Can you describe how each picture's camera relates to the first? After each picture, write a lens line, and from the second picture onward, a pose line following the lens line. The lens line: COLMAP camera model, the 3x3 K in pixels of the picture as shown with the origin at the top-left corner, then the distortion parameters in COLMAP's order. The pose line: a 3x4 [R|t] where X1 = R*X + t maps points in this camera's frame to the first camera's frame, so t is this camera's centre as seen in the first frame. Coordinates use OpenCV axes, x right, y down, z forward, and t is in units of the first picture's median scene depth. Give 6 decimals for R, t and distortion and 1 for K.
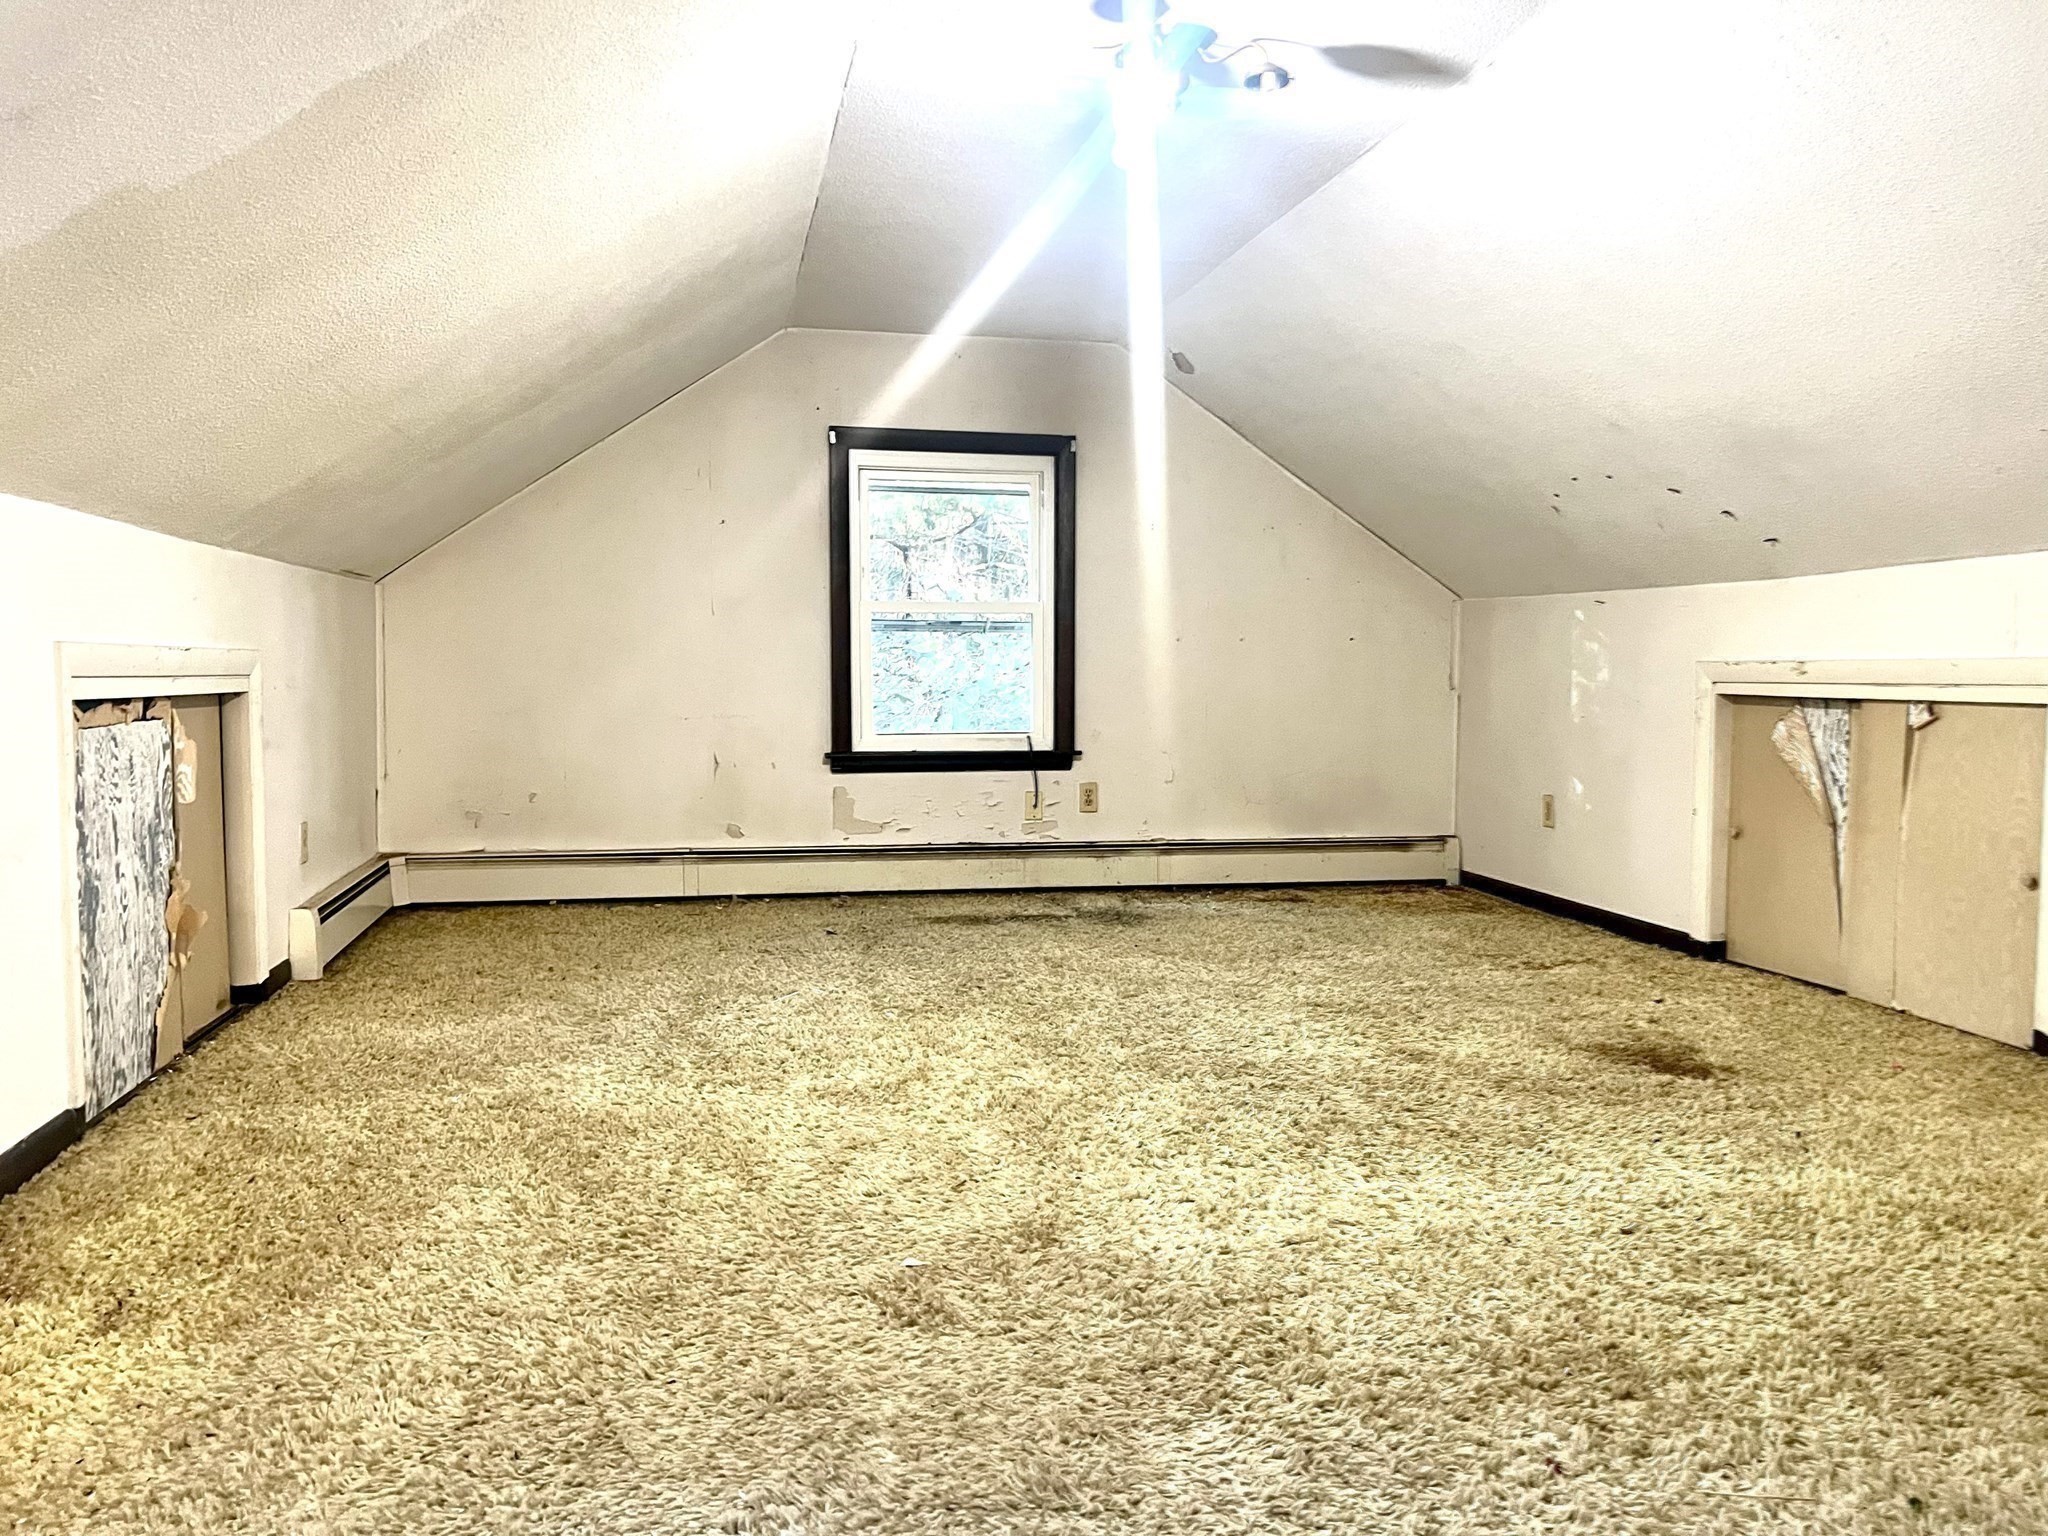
lens RADIAL K [[1539.6, 0, 1019.2], [0, 1539.6, 742.7], [0, 0, 1]] dist [0.054677, -0.057763]
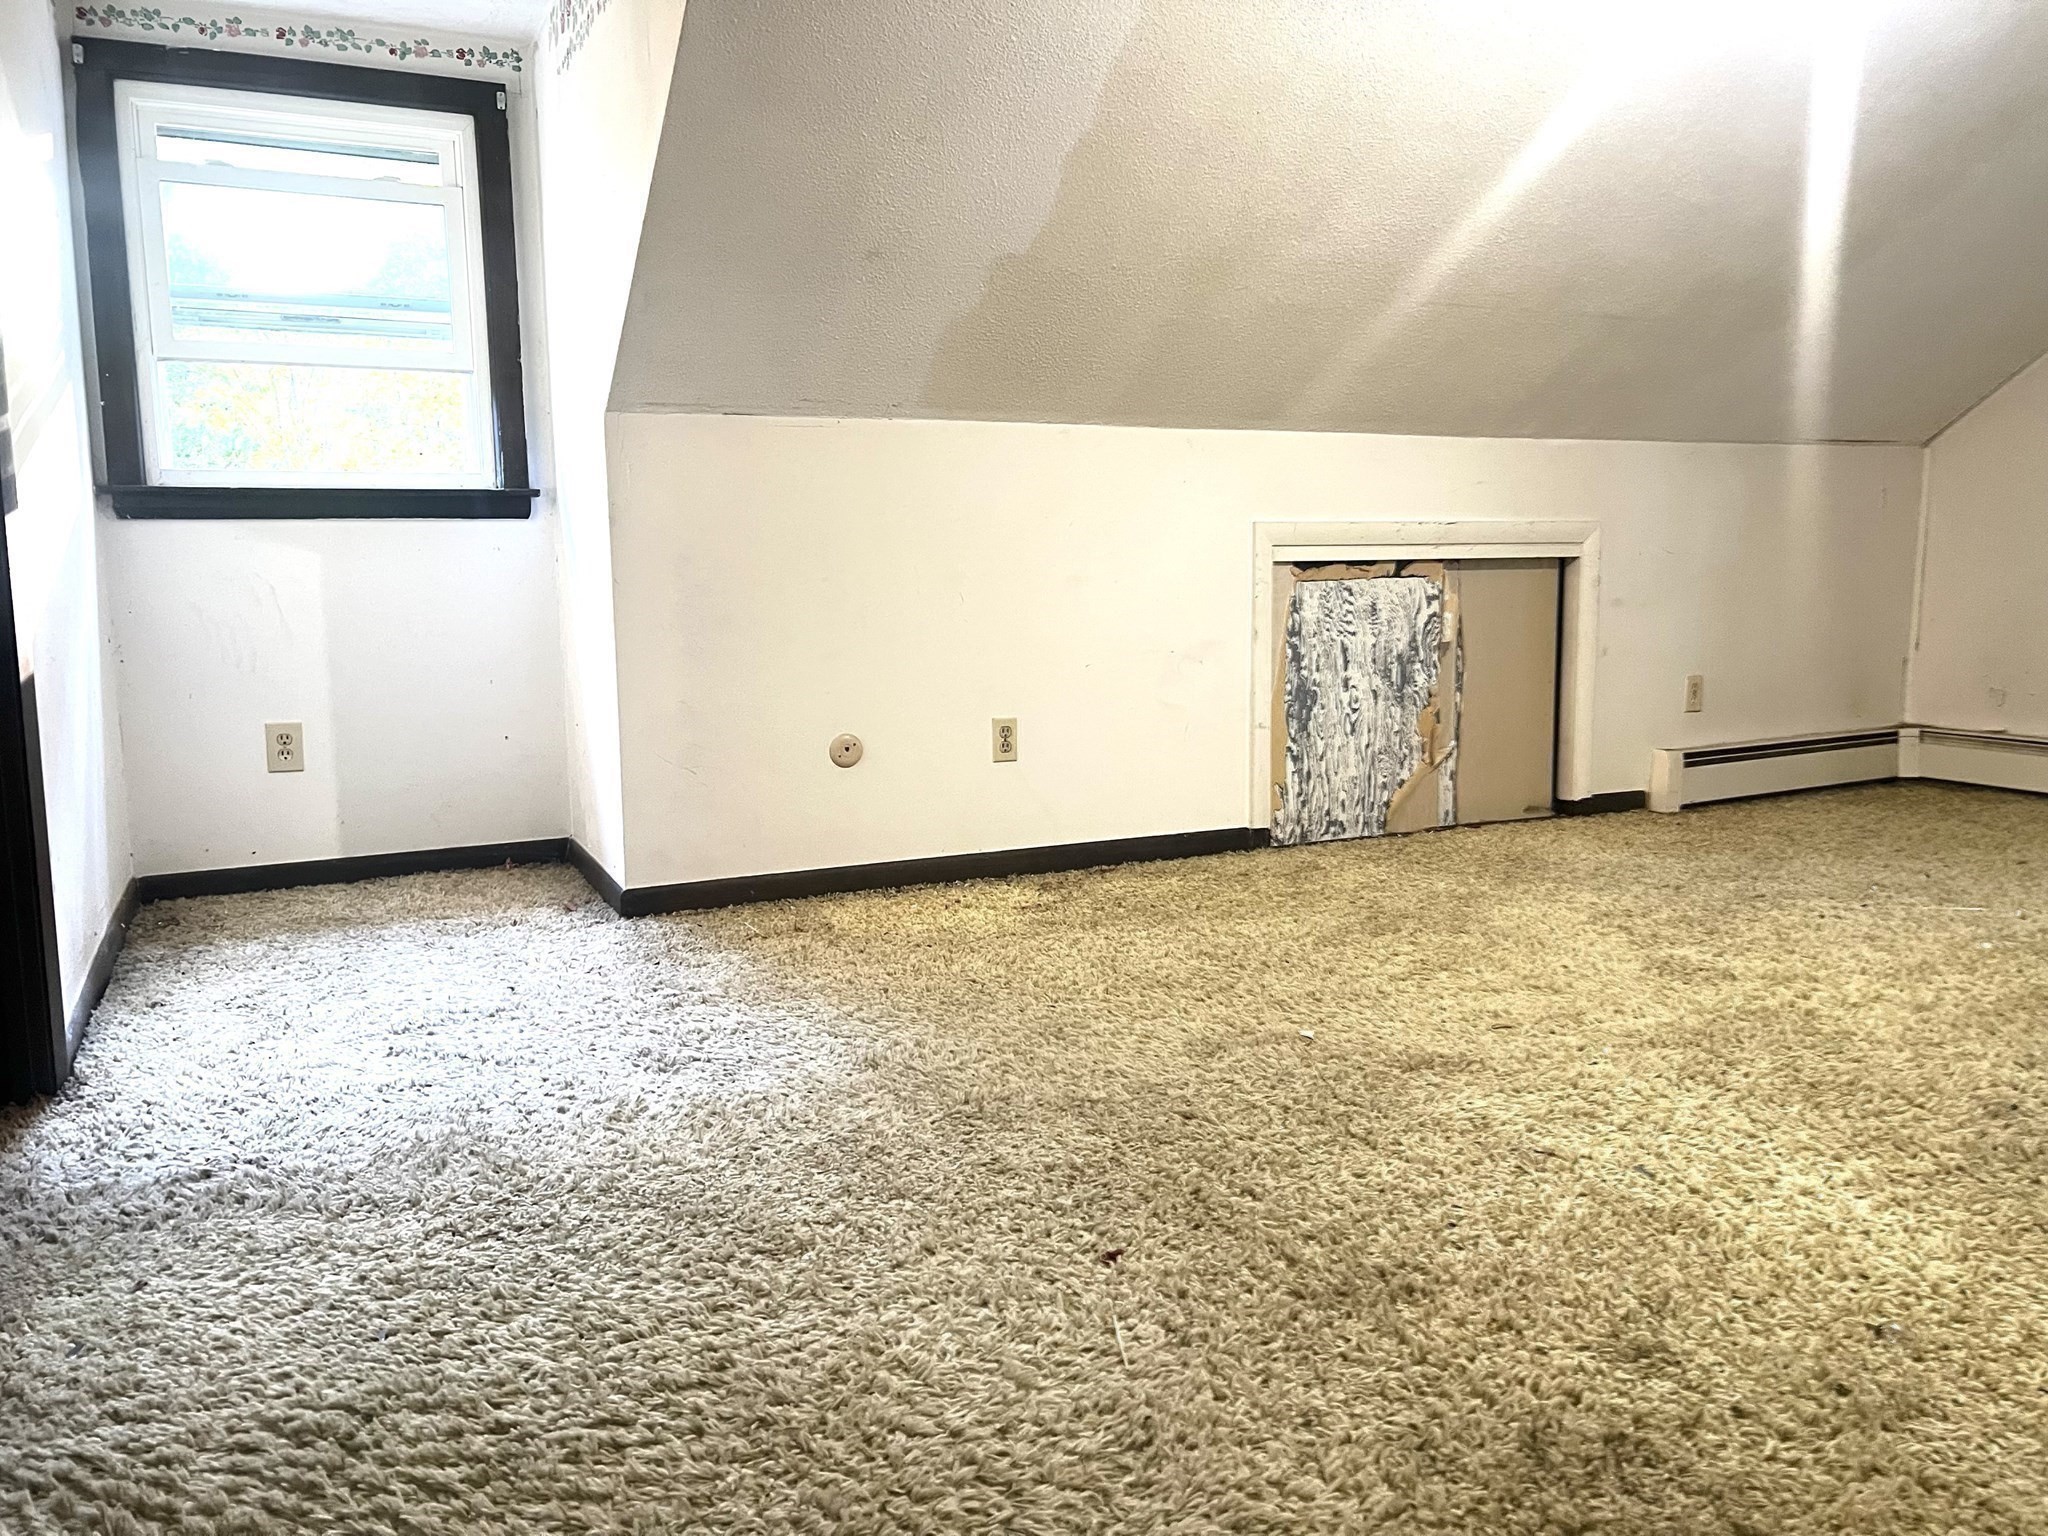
lens RADIAL K [[1539.6, 0, 1019.2], [0, 1539.6, 742.7], [0, 0, 1]] dist [0.054677, -0.057763]
pose [[0.251139, 0.108890, -0.961807, 0.675380], [-0.034994, 0.994024, 0.103400, 0.001107], [0.967318, 0.007689, 0.253449, 0.335958]]
